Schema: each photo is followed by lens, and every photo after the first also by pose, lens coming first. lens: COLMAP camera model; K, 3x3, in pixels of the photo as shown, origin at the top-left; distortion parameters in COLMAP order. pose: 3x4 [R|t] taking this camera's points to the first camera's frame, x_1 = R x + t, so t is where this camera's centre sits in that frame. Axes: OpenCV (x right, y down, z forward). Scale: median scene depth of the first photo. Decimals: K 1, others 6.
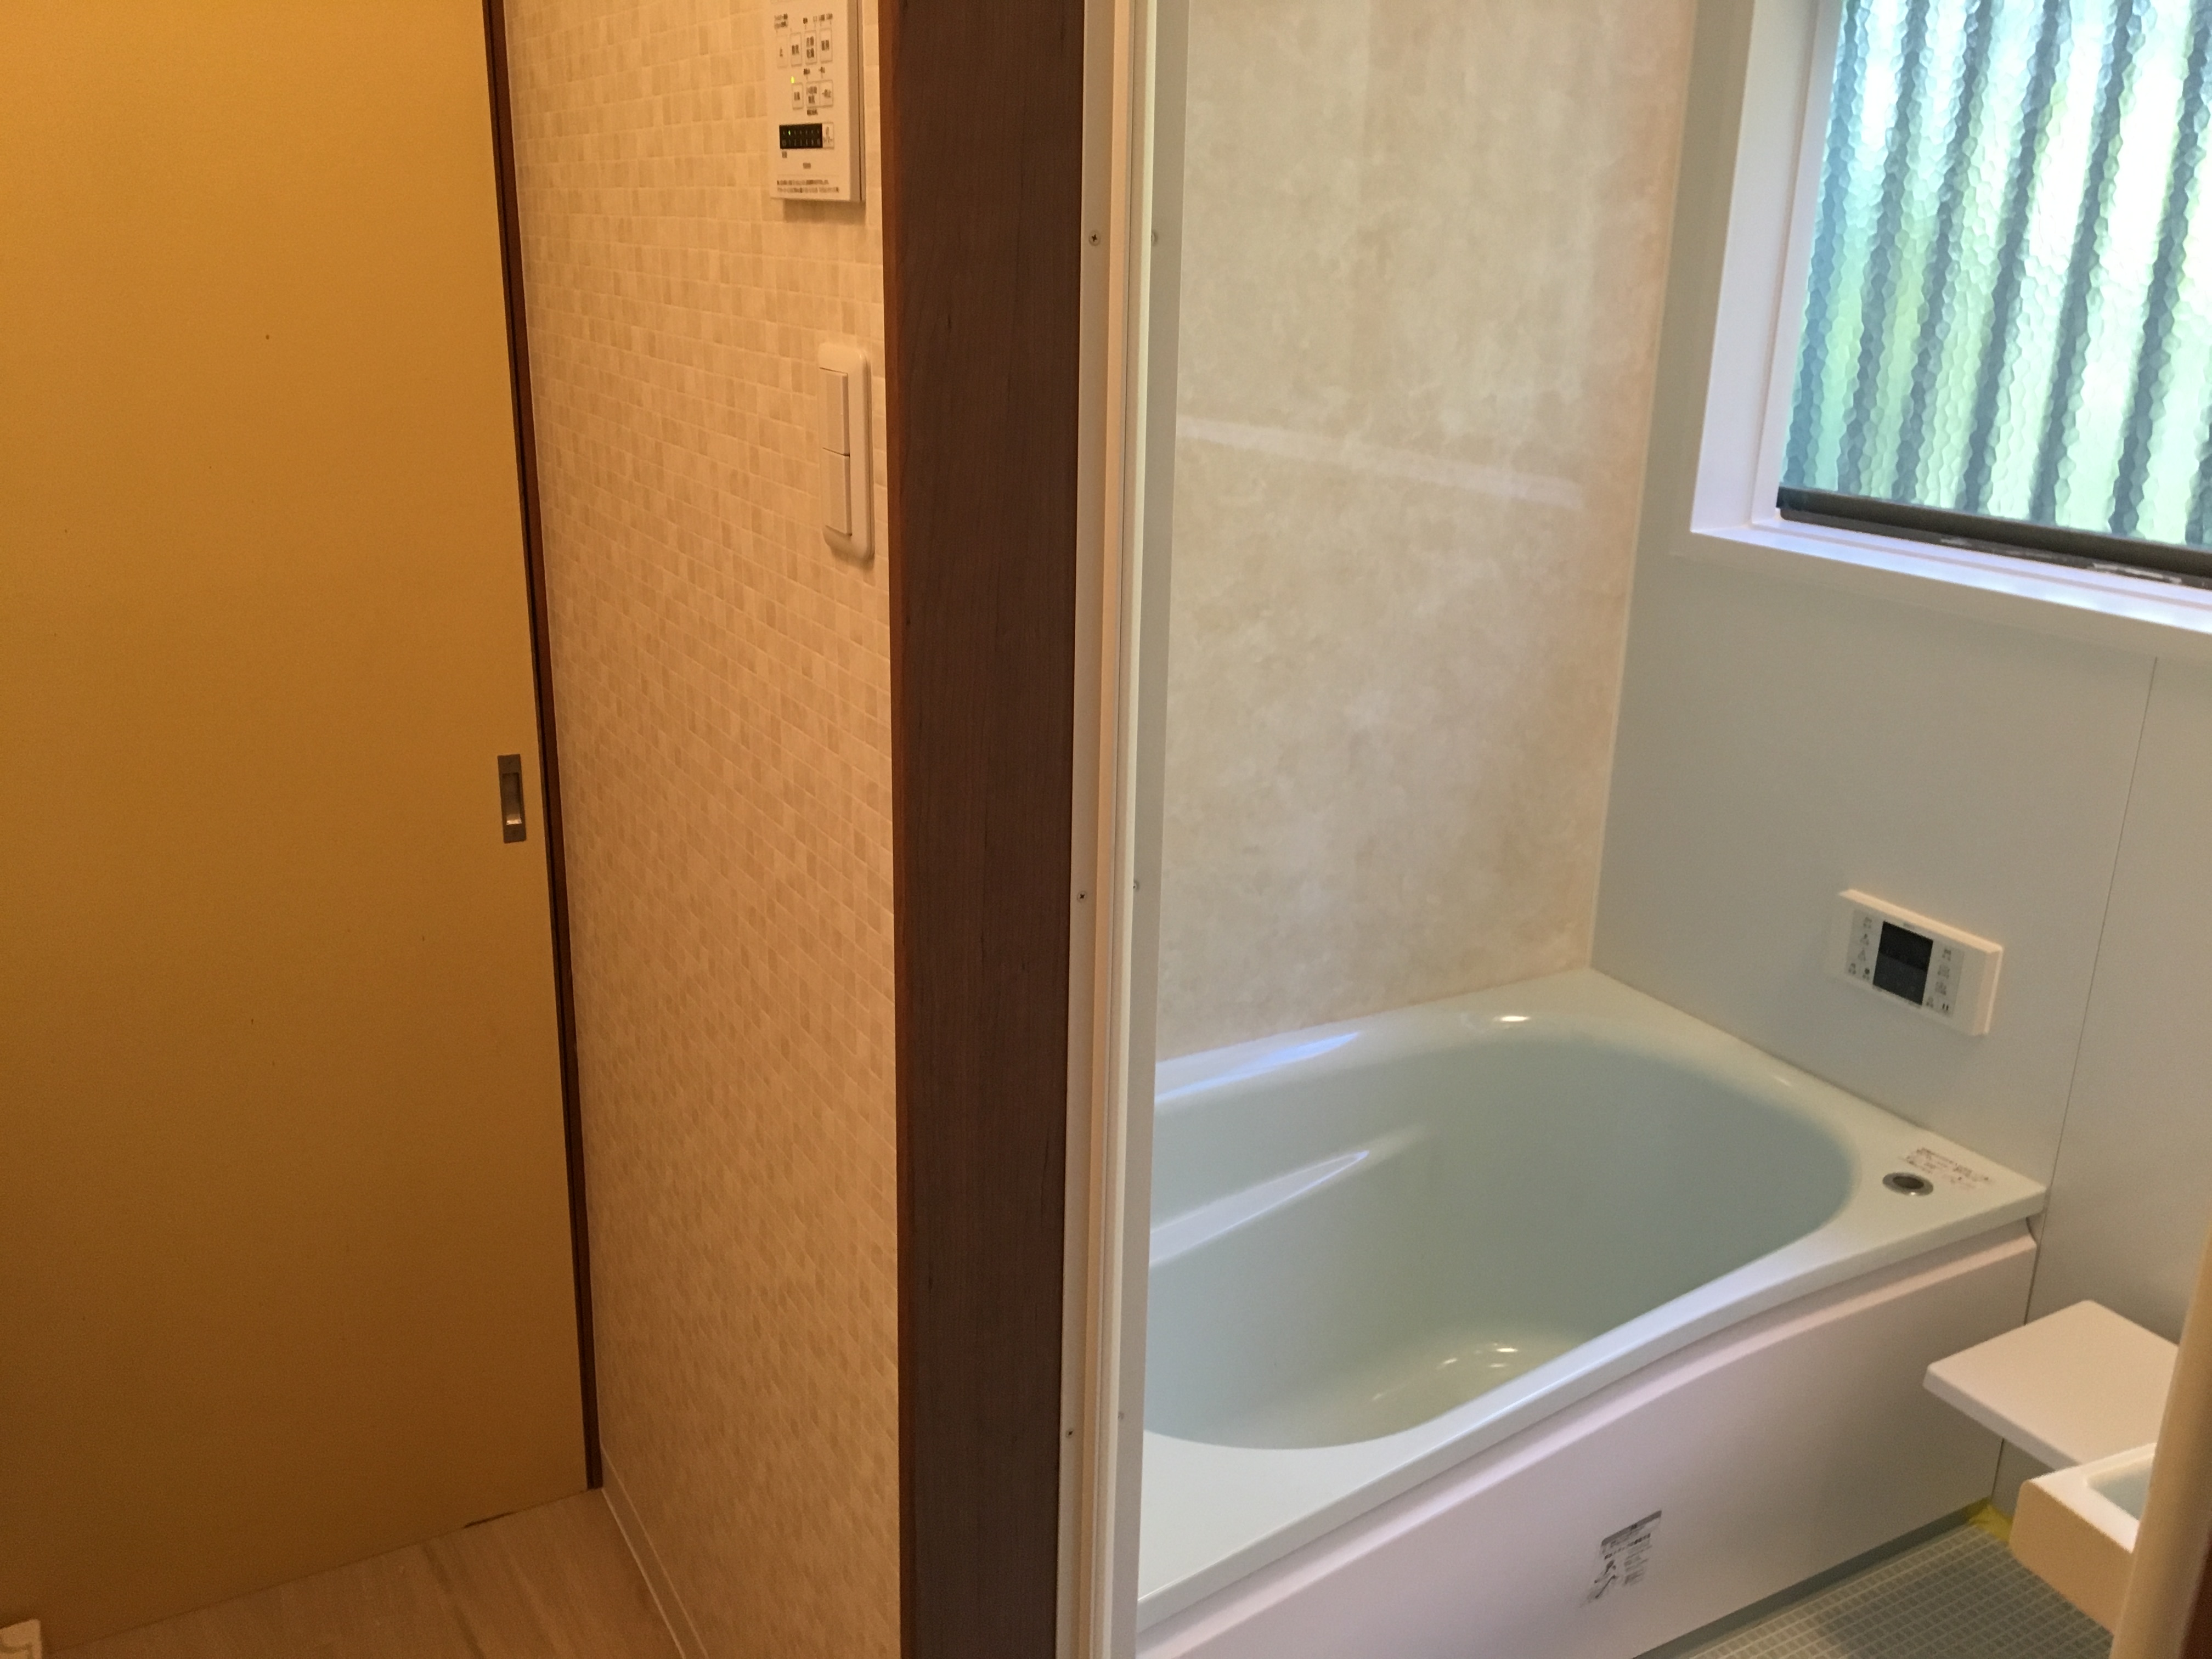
lens RADIAL K [[1872.2, 0, 1106.9], [0, 1872.2, 798.1], [0, 0, 1]] dist [0.099420, -0.143309]
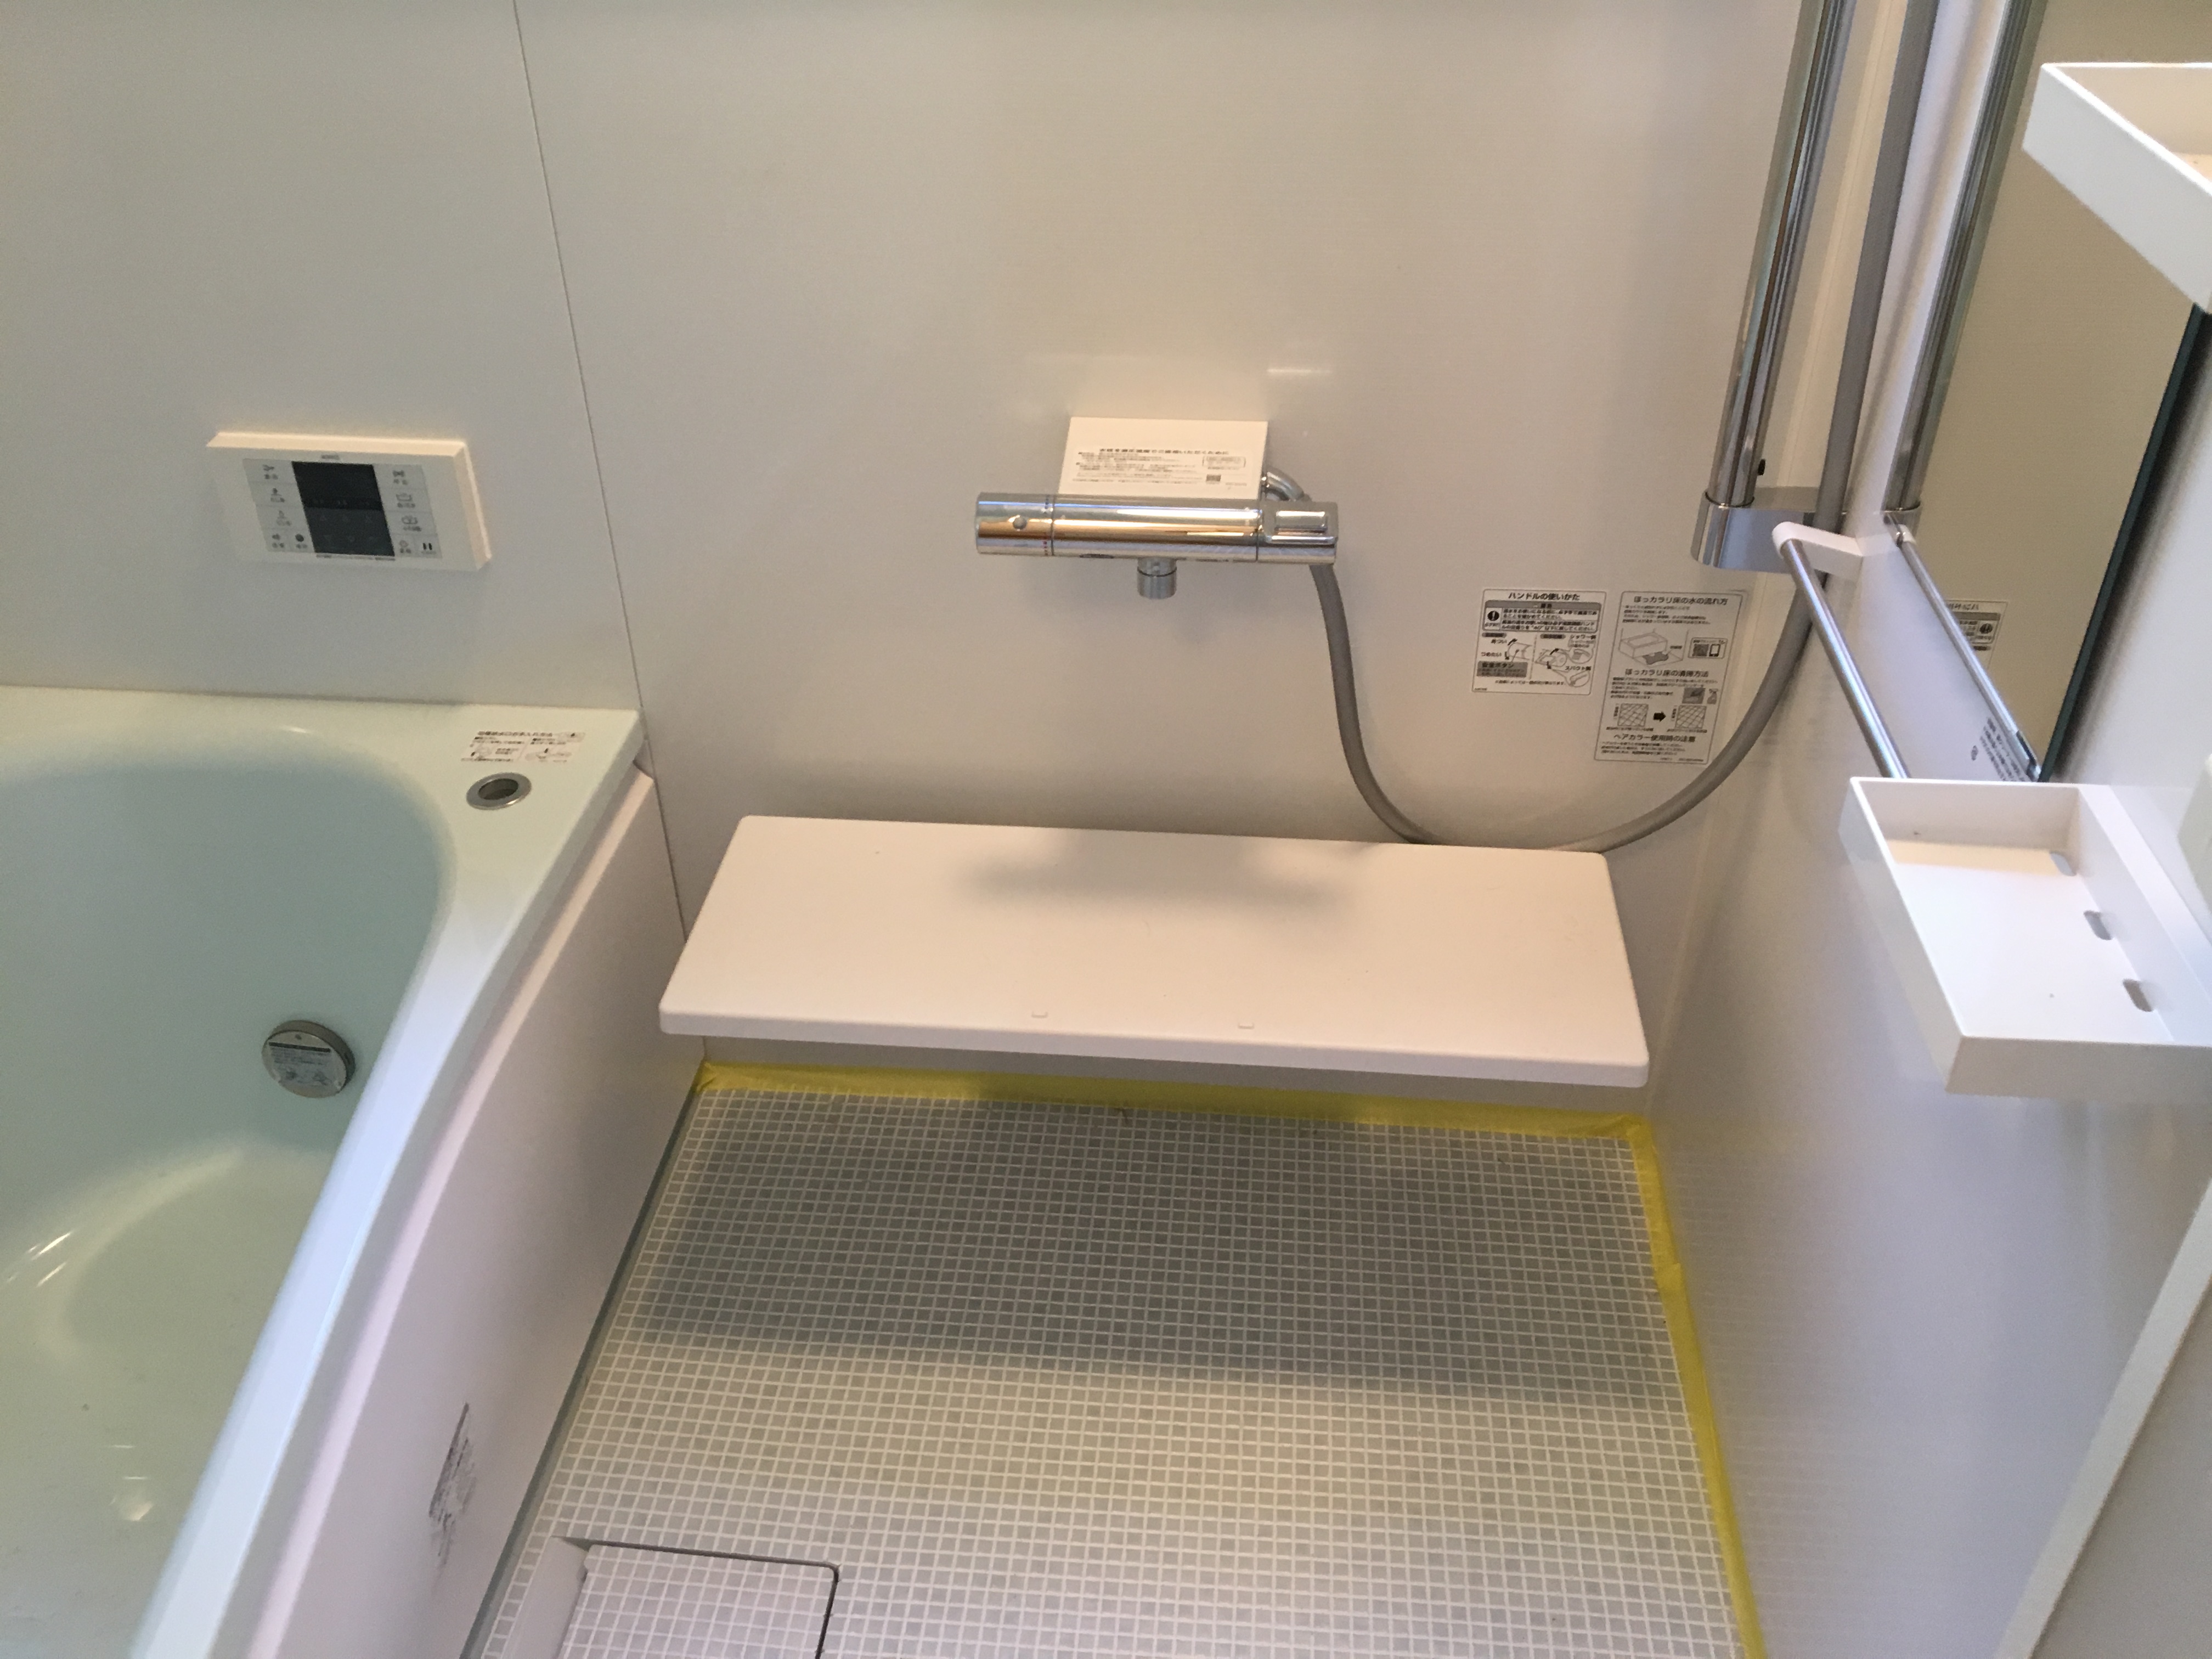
lens RADIAL K [[1845.4, 0, 1098.6], [0, 1845.4, 815.5], [0, 0, 1]] dist [0.106977, -0.214306]
pose [[0.570162, -0.493714, 0.656629, 0.067736], [0.270021, 0.867489, 0.417794, -0.028451], [-0.775889, -0.060906, 0.627922, 0.339050]]
